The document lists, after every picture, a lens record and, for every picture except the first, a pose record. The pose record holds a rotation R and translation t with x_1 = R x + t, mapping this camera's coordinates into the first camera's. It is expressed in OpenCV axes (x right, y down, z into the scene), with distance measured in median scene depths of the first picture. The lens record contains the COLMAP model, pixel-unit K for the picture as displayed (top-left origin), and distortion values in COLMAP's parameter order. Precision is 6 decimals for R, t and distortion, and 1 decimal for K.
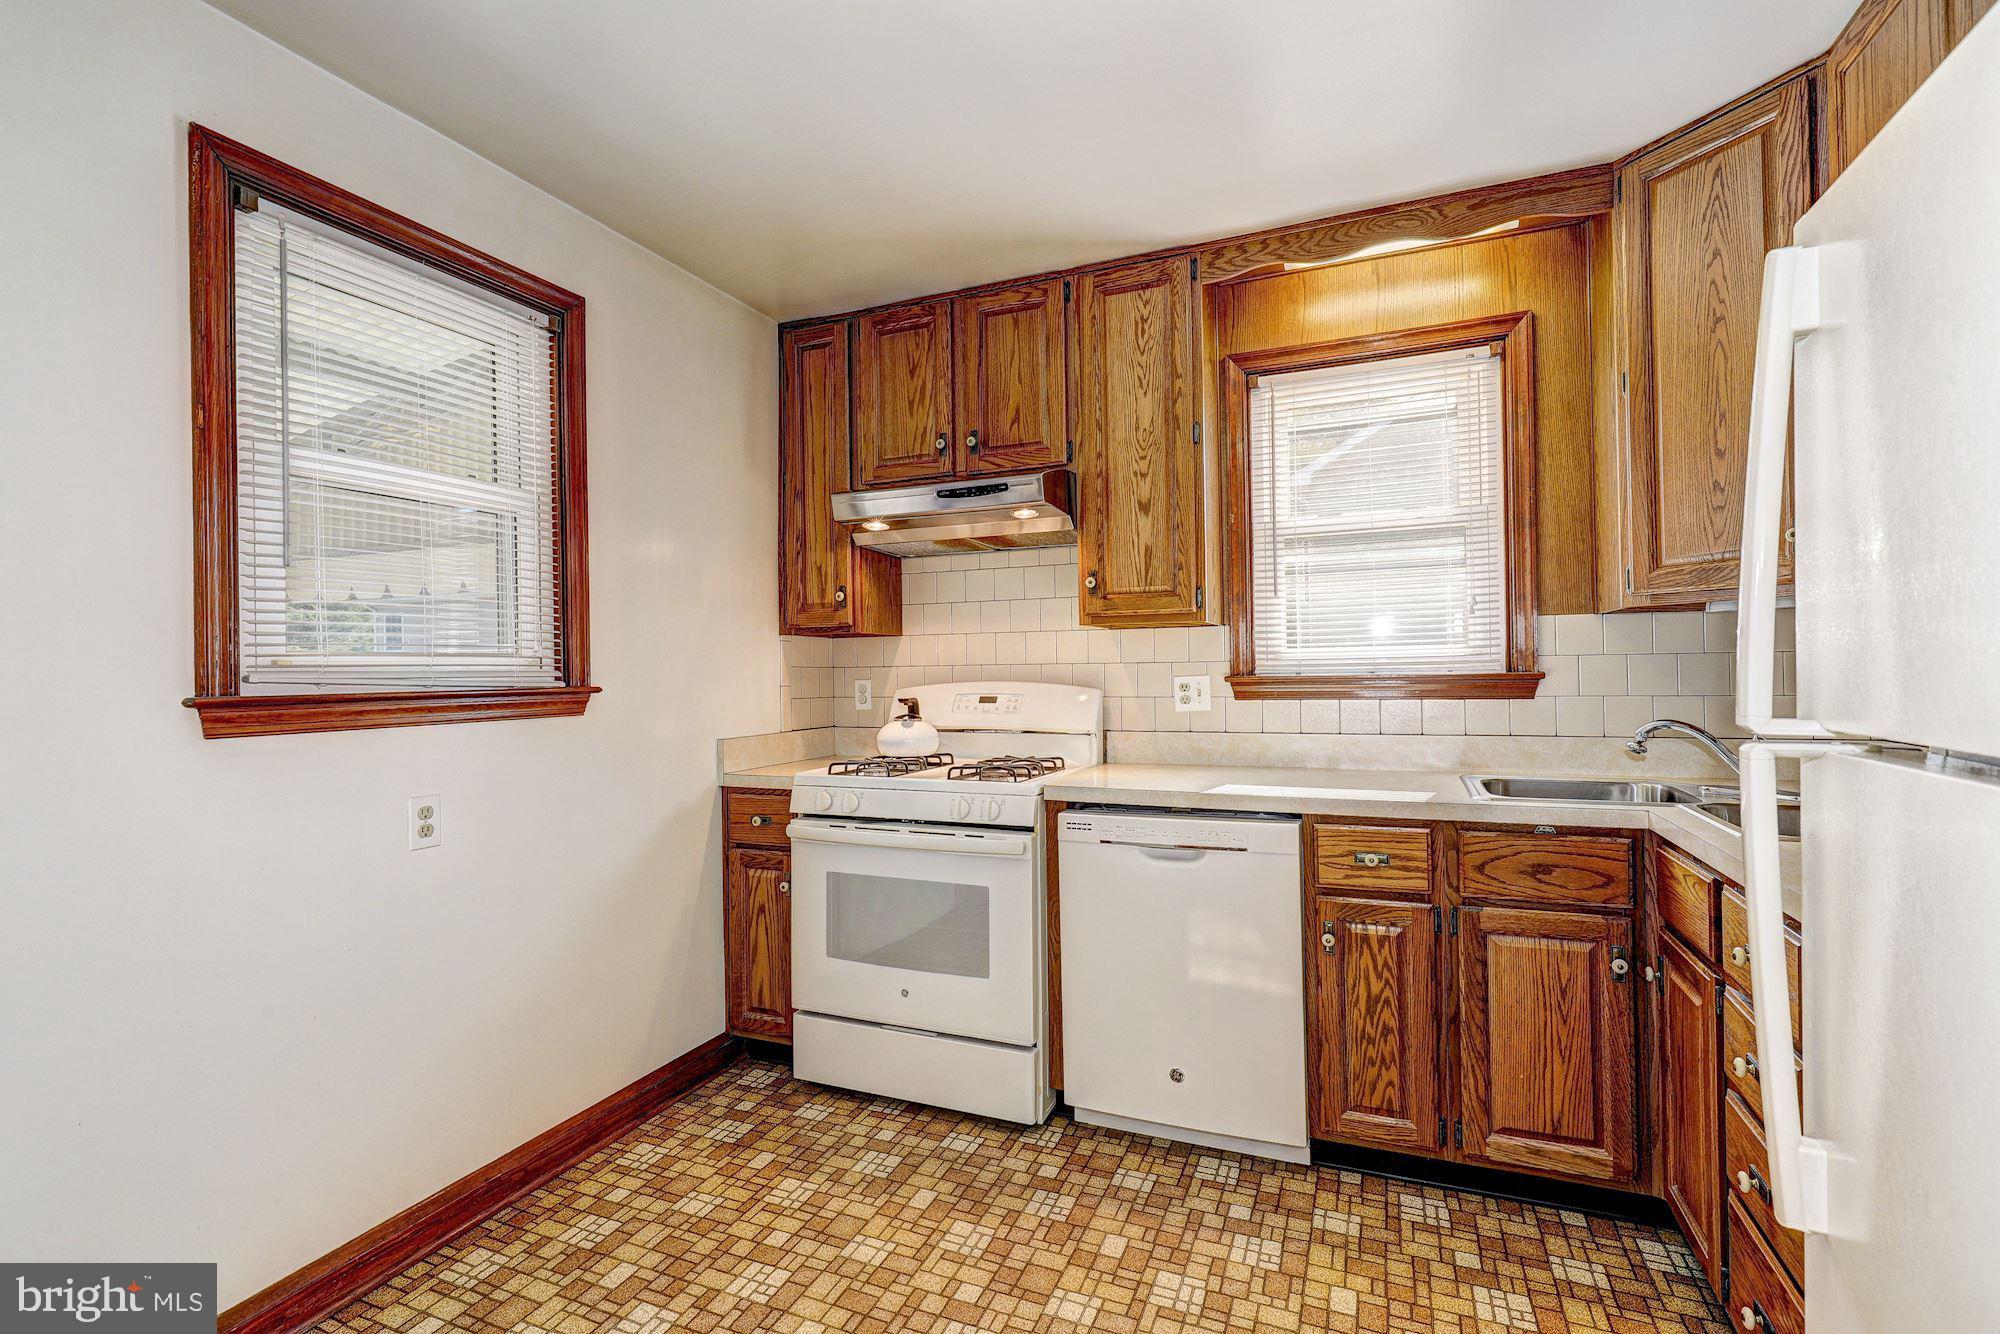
lens RADIAL K [[899.8, 0, 1006.9], [0, 899.8, 665.0], [0, 0, 1]] dist [-0.000344, 0.000415]
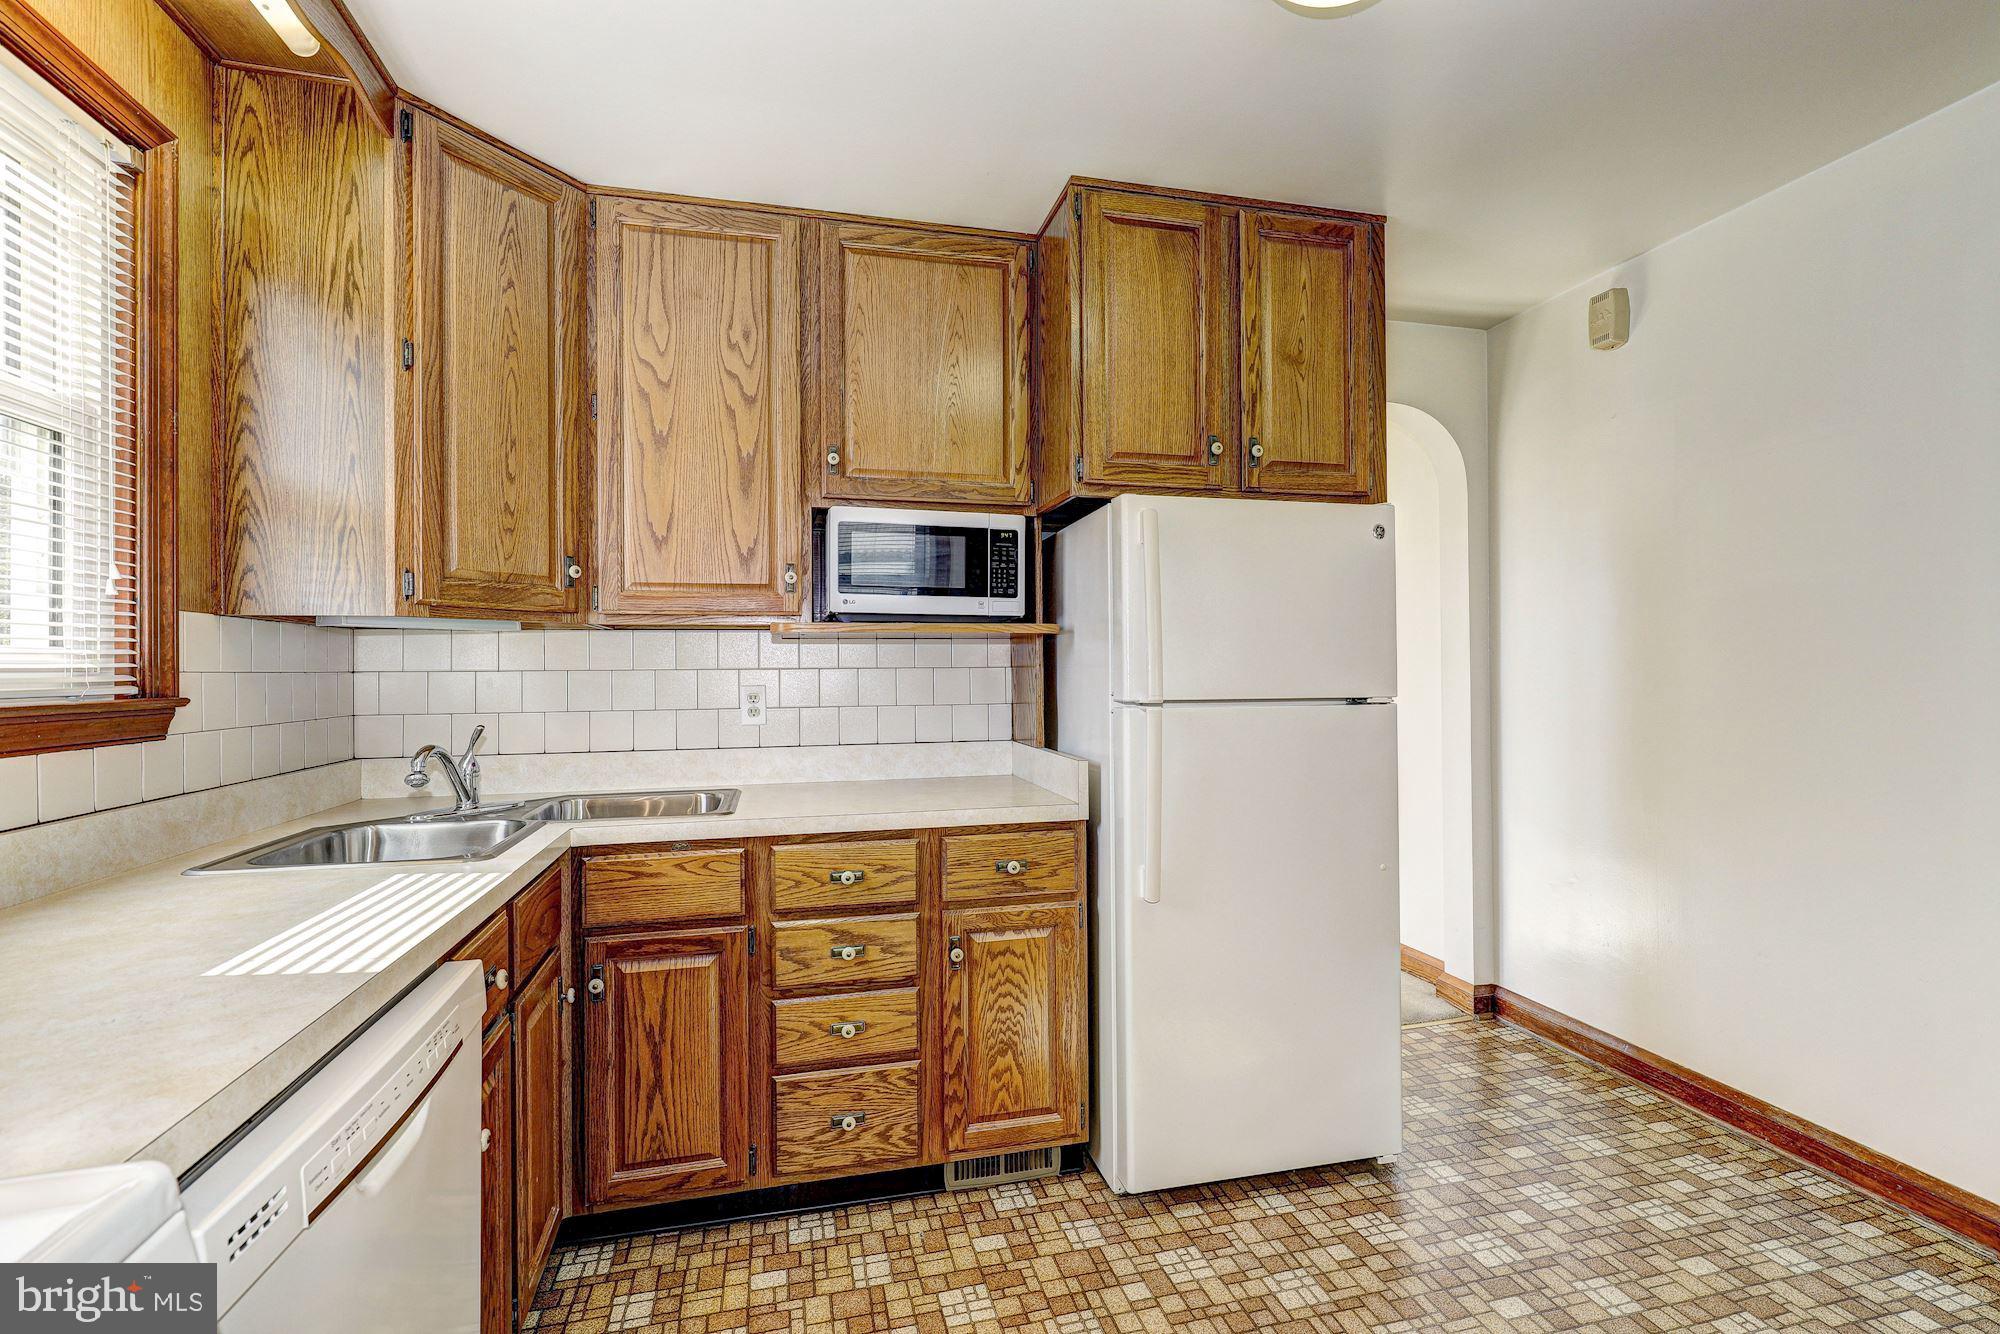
lens RADIAL K [[899.8, 0, 1006.9], [0, 899.8, 665.0], [0, 0, 1]] dist [-0.000344, 0.000415]
pose [[-0.604328, 0.025217, 0.796337, -0.277192], [0.013382, 0.999679, -0.021501, 0.006408], [-0.796624, -0.002337, -0.604471, 0.895077]]
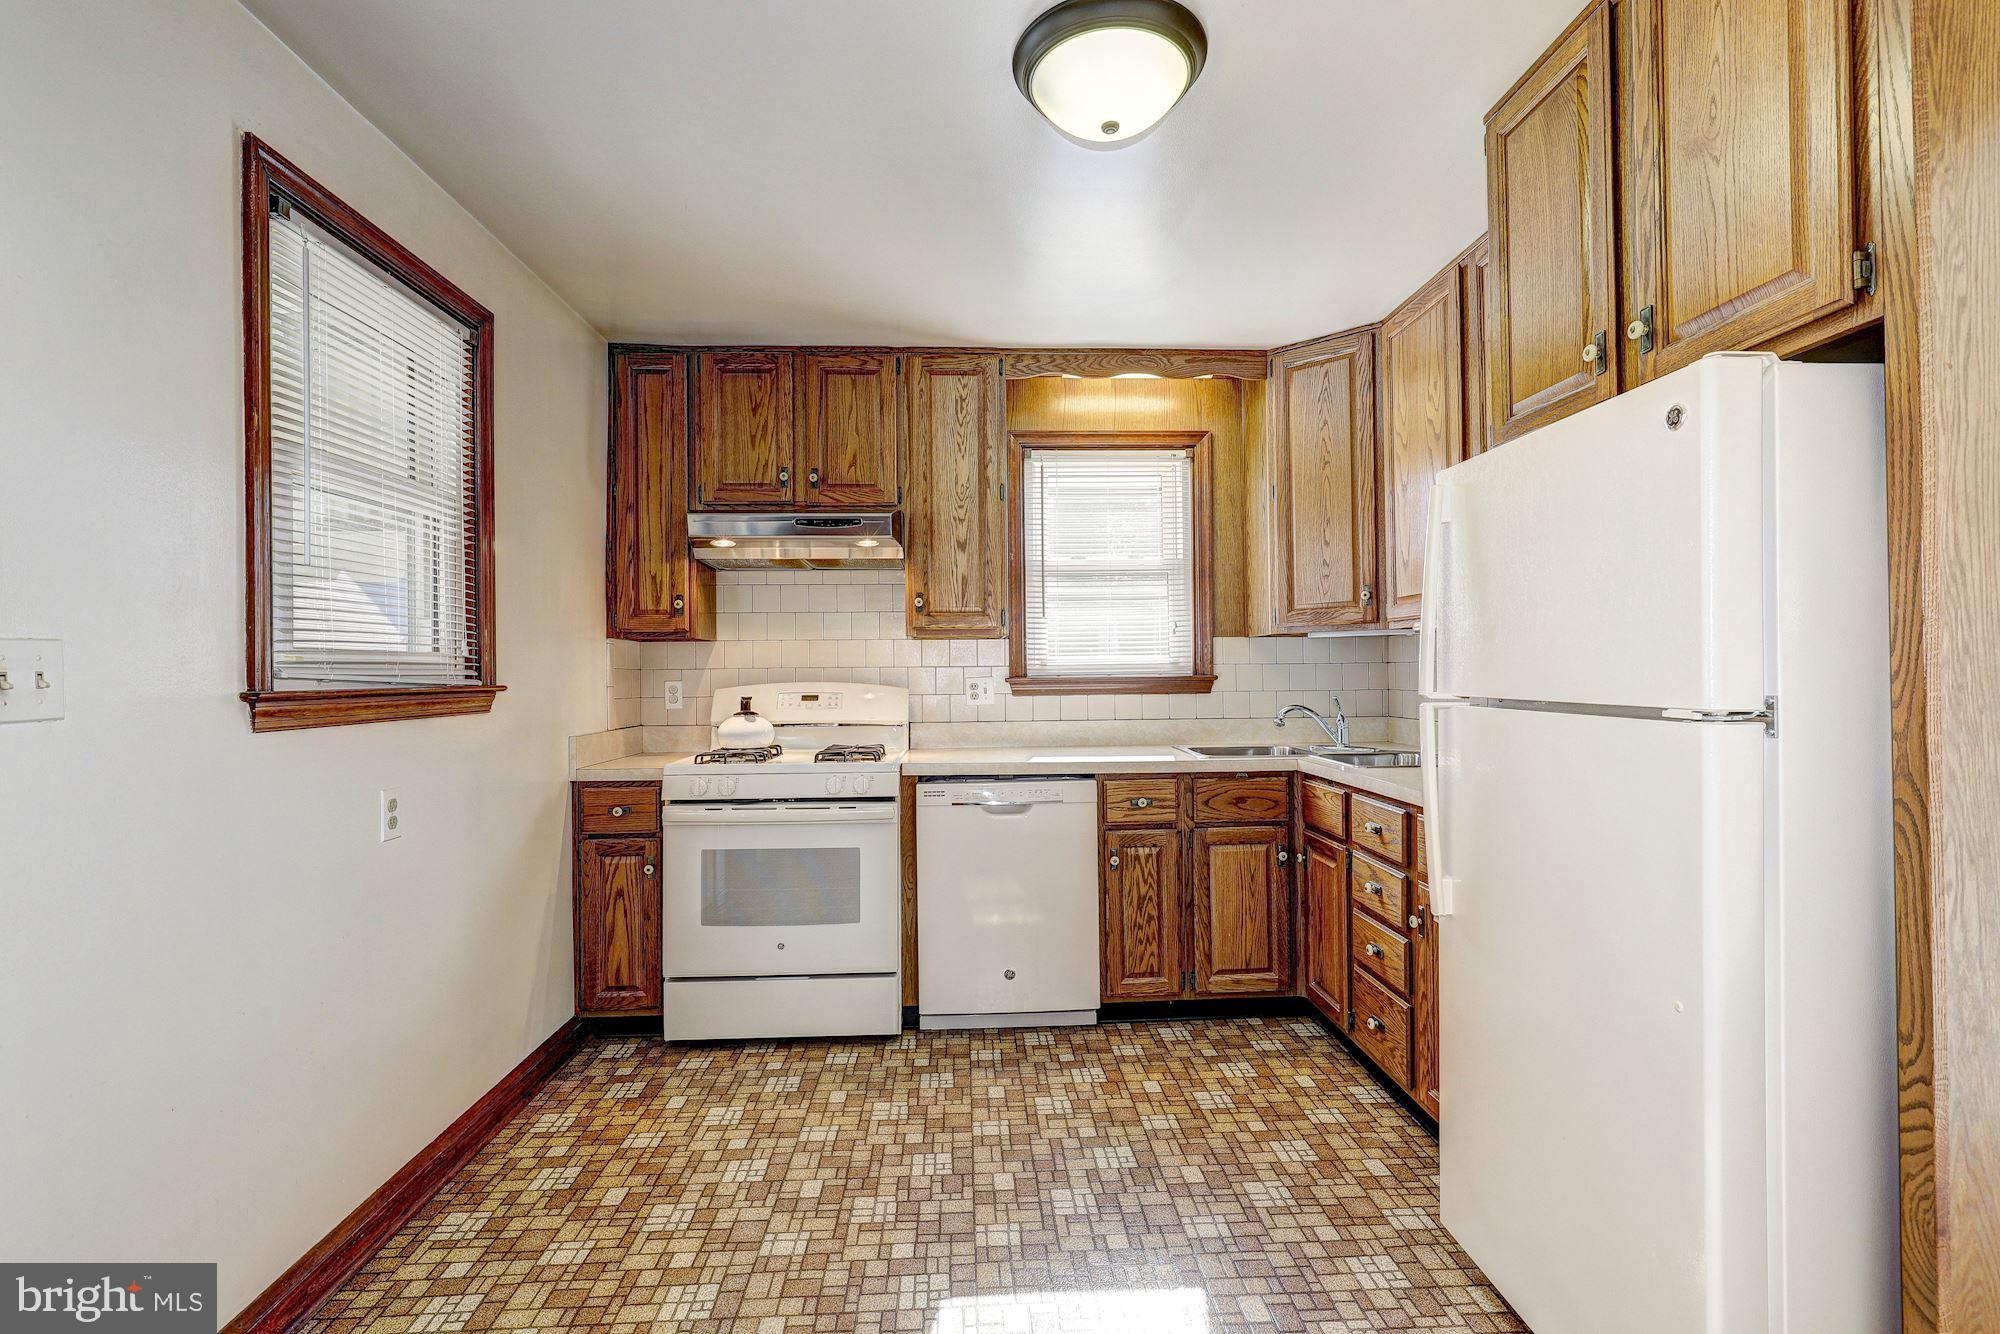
lens RADIAL K [[899.8, 0, 1006.9], [0, 899.8, 665.0], [0, 0, 1]] dist [-0.000344, 0.000415]
pose [[0.901777, 0.009049, 0.432107, -0.347868], [-0.005674, 0.999943, -0.009098, 0.006037], [-0.432164, 0.005753, 0.901777, -0.183854]]
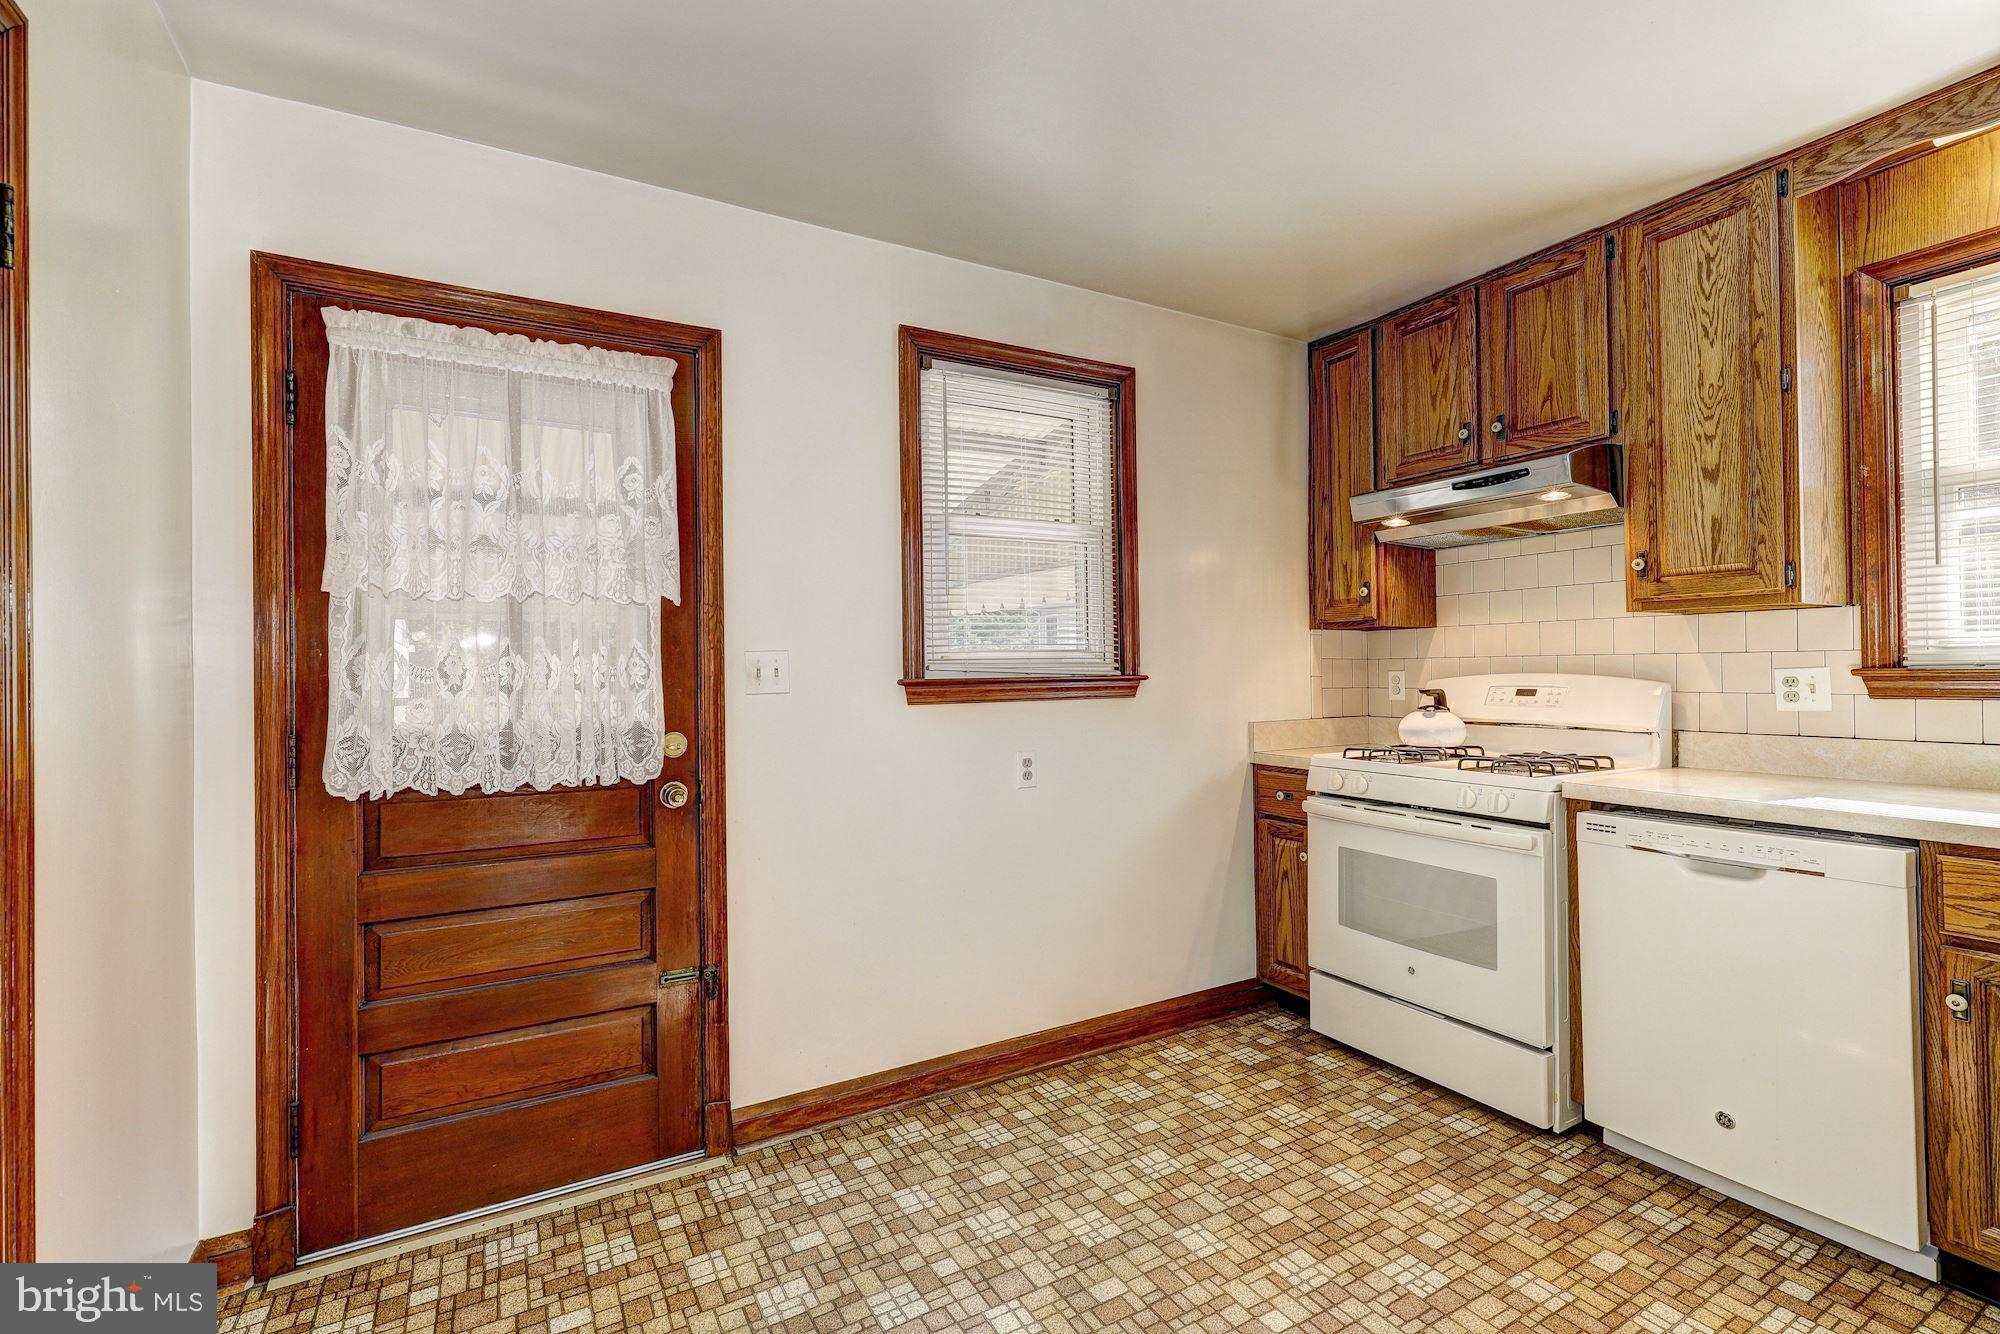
lens RADIAL K [[899.8, 0, 1006.9], [0, 899.8, 665.0], [0, 0, 1]] dist [-0.000344, 0.000415]
pose [[0.795002, 0.000919, -0.606606, 0.142685], [0.005012, 0.999955, 0.008084, -0.001298], [0.606586, -0.009467, 0.794961, -0.109882]]
